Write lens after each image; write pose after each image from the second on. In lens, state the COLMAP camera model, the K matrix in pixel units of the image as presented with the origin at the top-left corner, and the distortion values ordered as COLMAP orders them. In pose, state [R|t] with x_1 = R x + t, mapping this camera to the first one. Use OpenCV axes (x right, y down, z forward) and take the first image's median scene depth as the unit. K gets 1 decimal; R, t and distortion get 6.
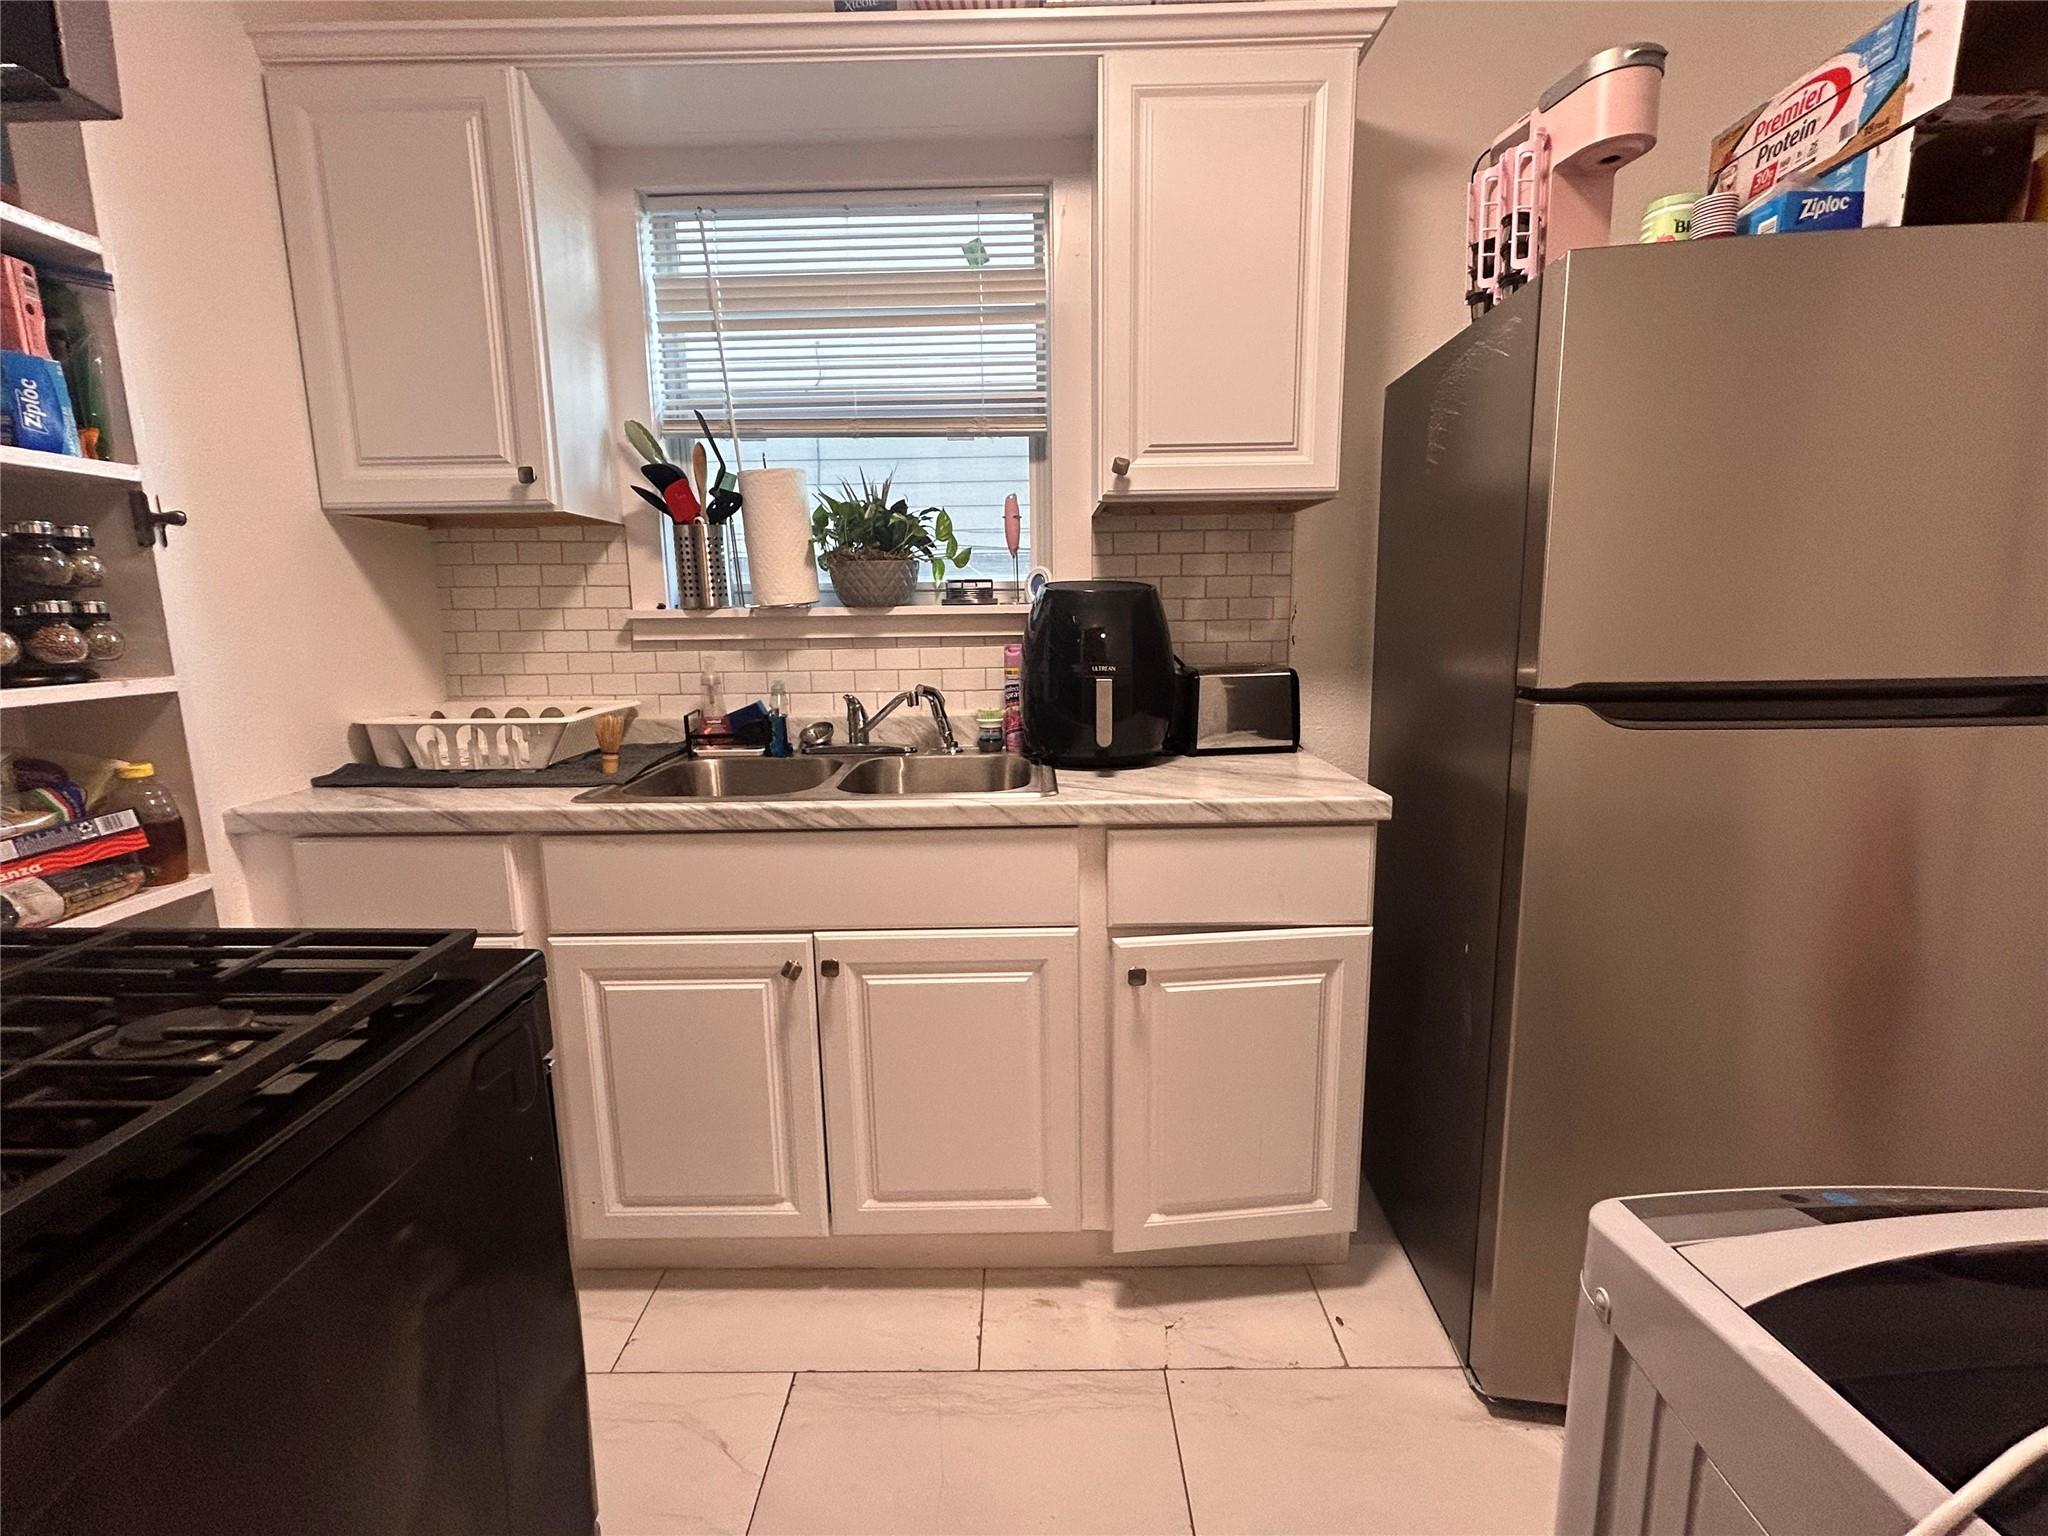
lens RADIAL K [[906.2, 0, 1016.6], [0, 906.2, 761.7], [0, 0, 1]] dist [-0.009731, -0.001035]
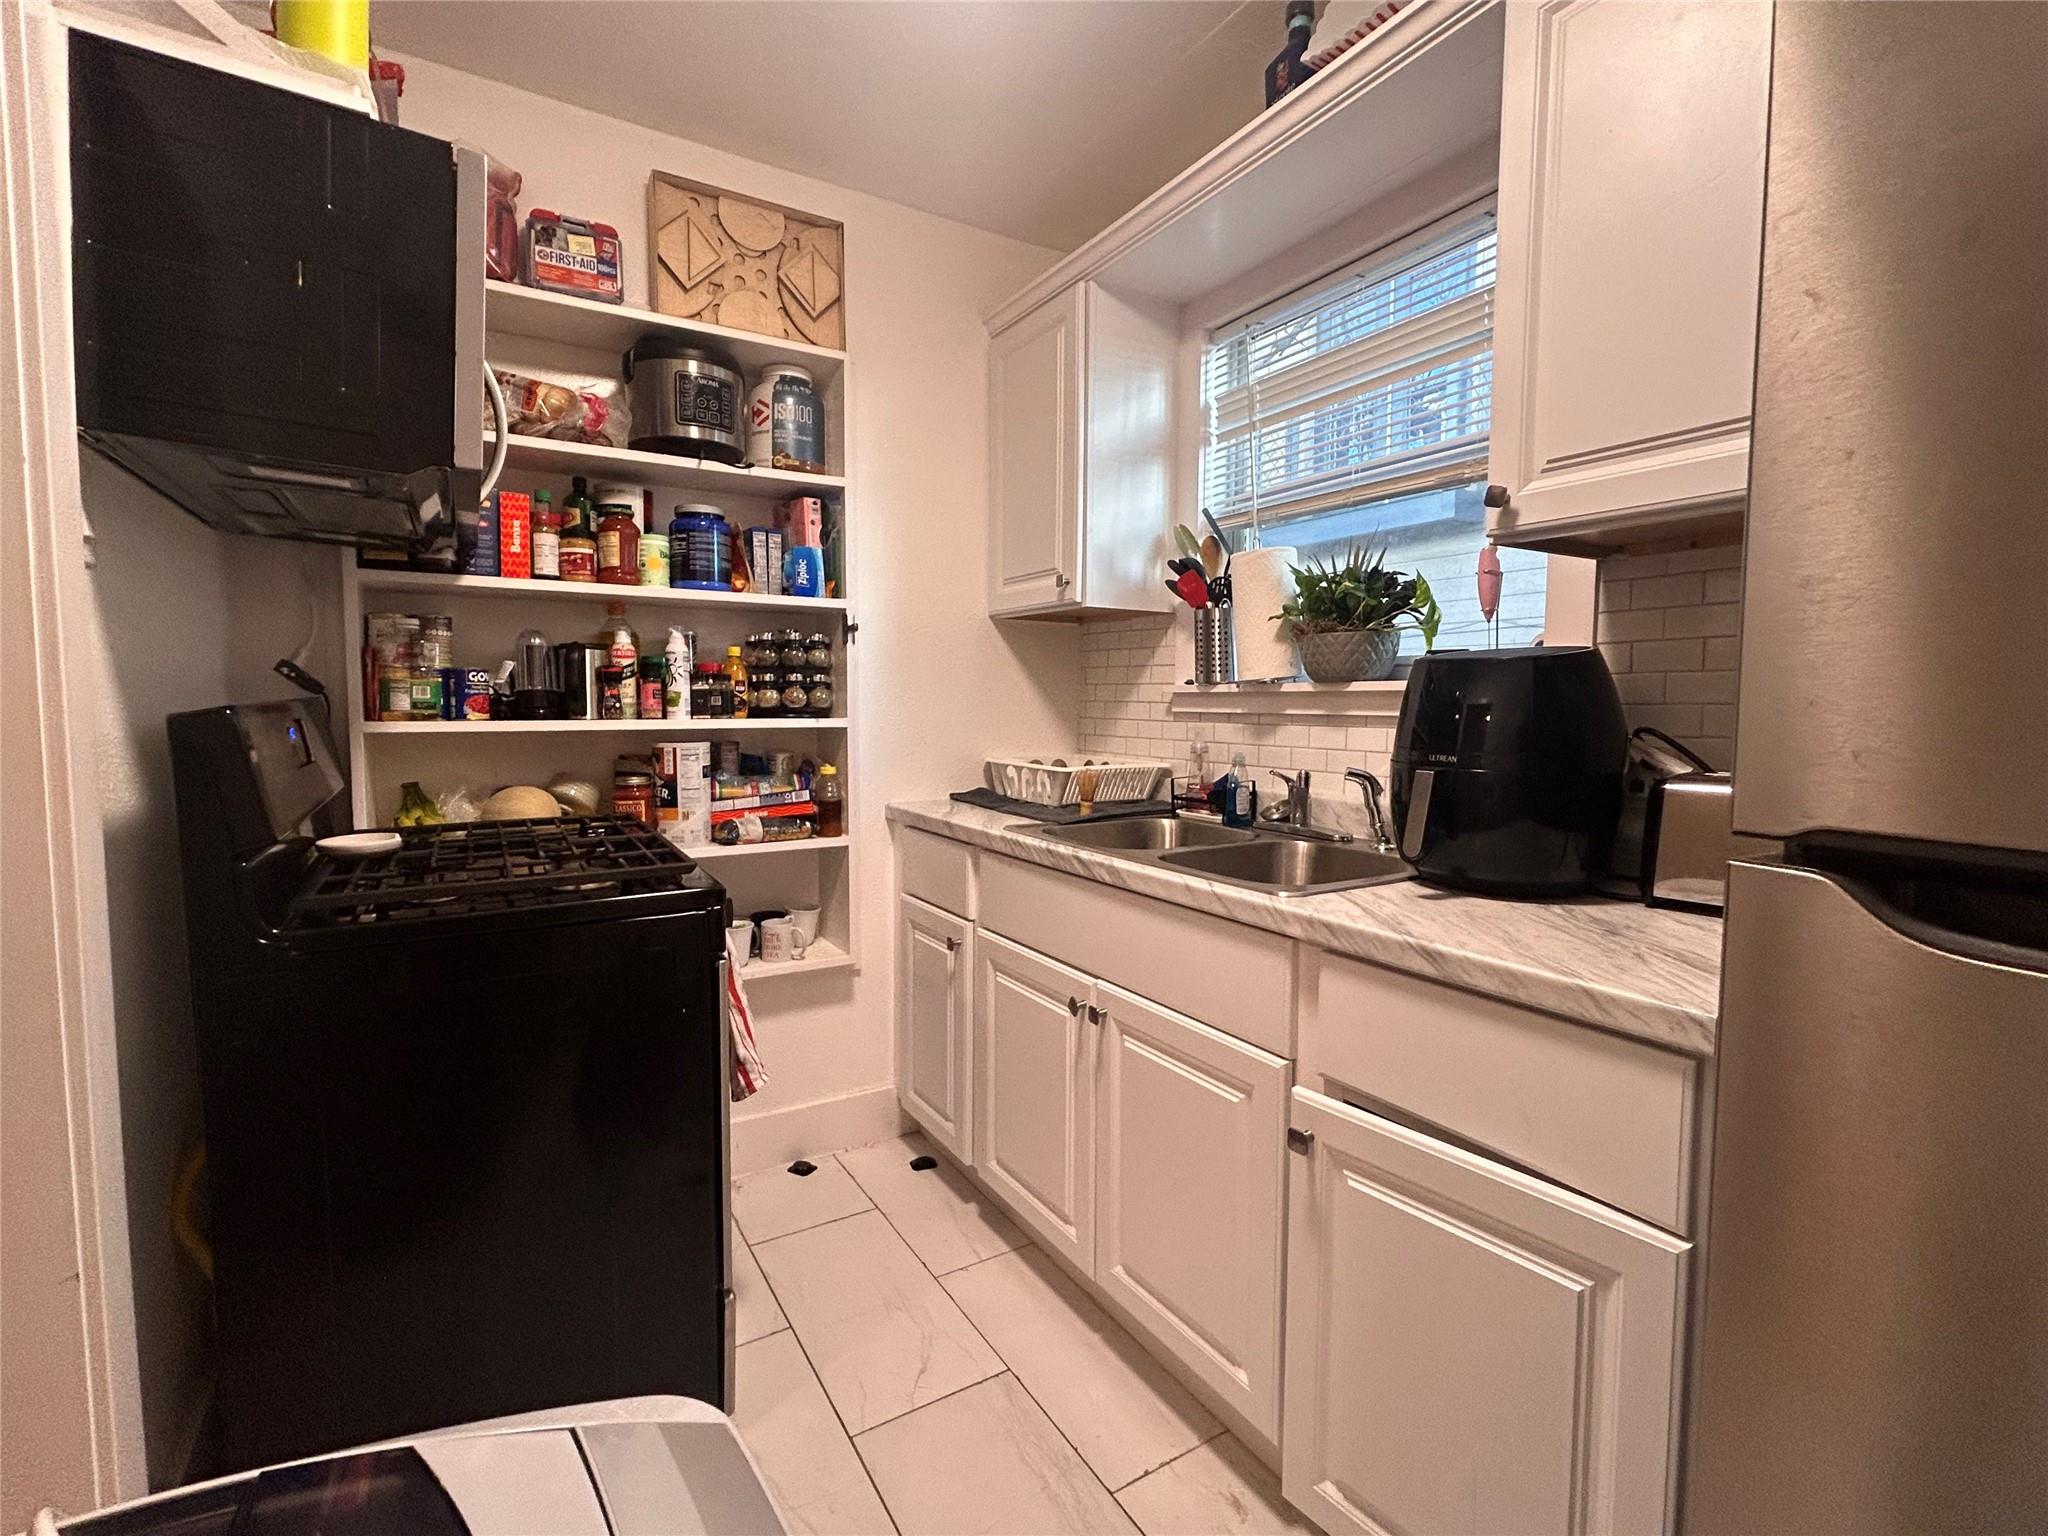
lens RADIAL K [[906.2, 0, 1015.4], [0, 906.2, 761.9], [0, 0, 1]] dist [-0.009731, -0.001035]
pose [[0.522656, 0.073855, -0.849339, 0.566794], [-0.153795, 0.988064, -0.008722, -0.037729], [0.838557, 0.135183, 0.527776, 0.293317]]
